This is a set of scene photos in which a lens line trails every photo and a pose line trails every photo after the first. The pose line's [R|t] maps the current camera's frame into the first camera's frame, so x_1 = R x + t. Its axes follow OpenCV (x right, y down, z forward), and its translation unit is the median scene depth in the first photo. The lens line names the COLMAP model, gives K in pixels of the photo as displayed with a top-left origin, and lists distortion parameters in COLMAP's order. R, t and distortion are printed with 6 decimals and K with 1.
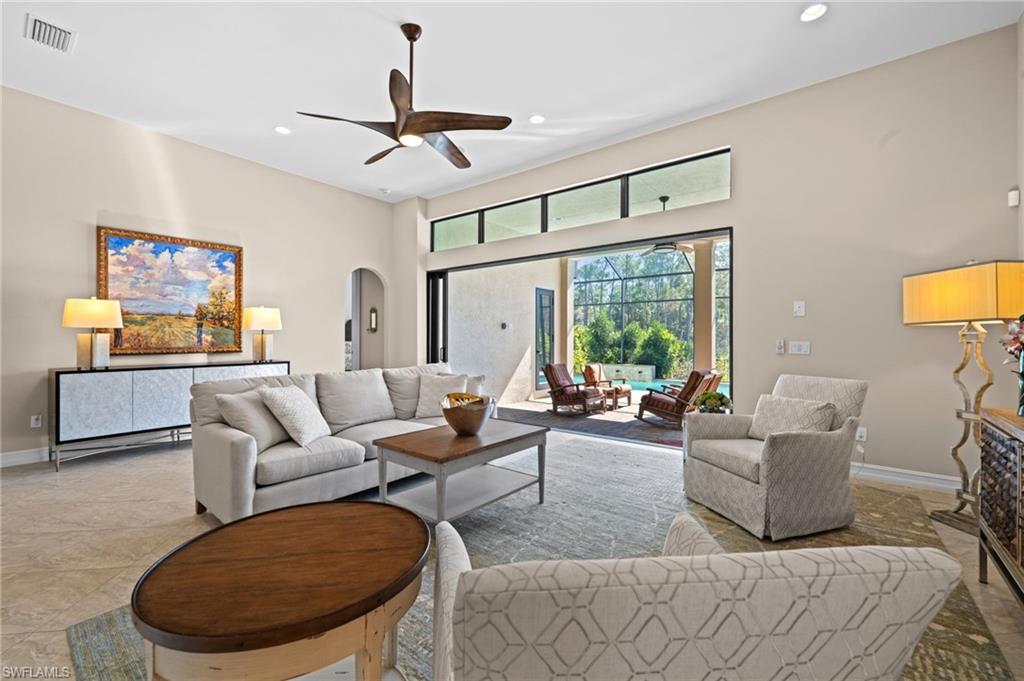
lens RADIAL K [[407.7, 0, 517.4], [0, 407.7, 338.1], [0, 0, 1]] dist [-0.002193, 0.000448]
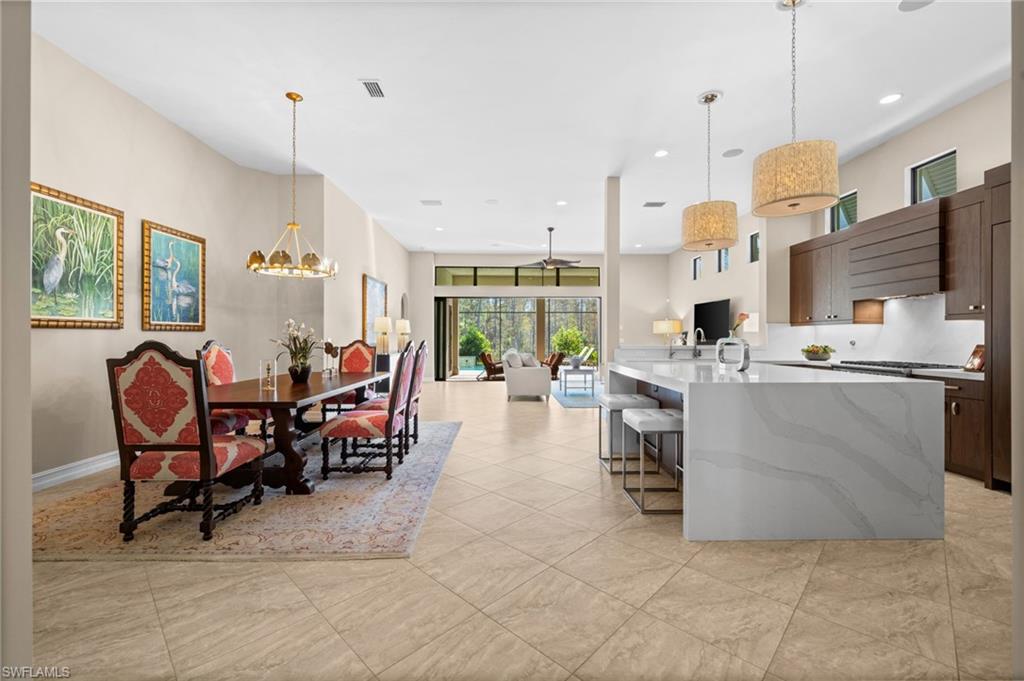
lens RADIAL K [[419.1, 0, 507.6], [0, 419.1, 339.1], [0, 0, 1]] dist [-0.002887, -0.000251]
pose [[0.770899, -0.005385, 0.636934, -1.453491], [0.004195, 0.999985, 0.003378, 0.003949], [-0.636943, 0.000068, 0.770911, -0.673620]]
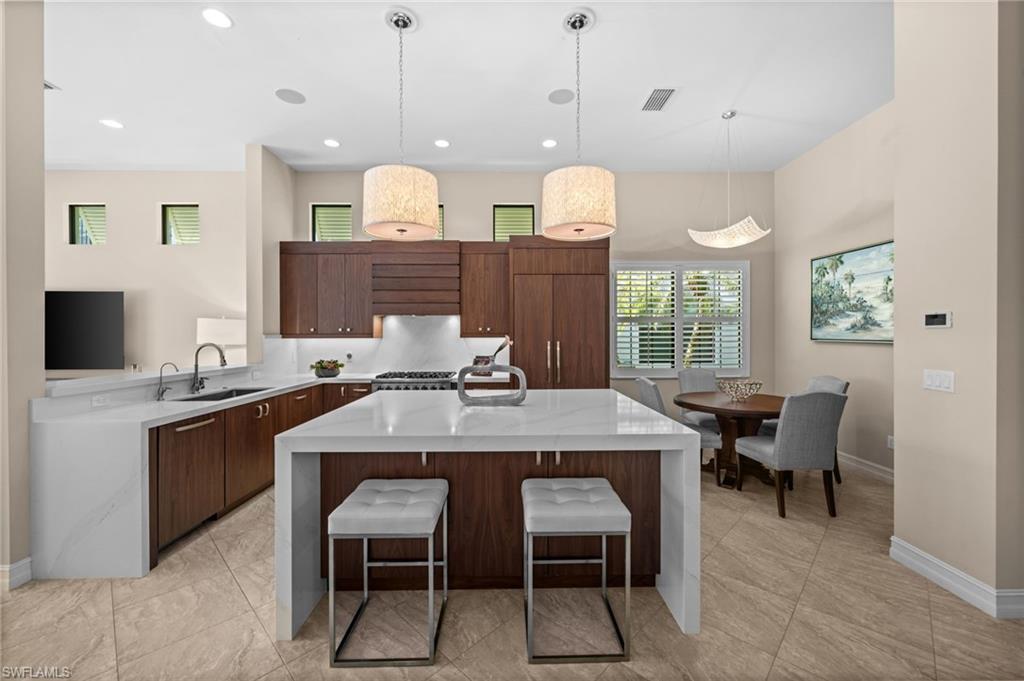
lens RADIAL K [[407.7, 0, 512.7], [0, 407.7, 336.1], [0, 0, 1]] dist [-0.002193, 0.000448]
pose [[-0.646004, -0.002306, 0.763330, -1.145373], [0.003577, 0.999975, 0.006048, -0.035239], [-0.763326, 0.006638, -0.645980, -0.040818]]
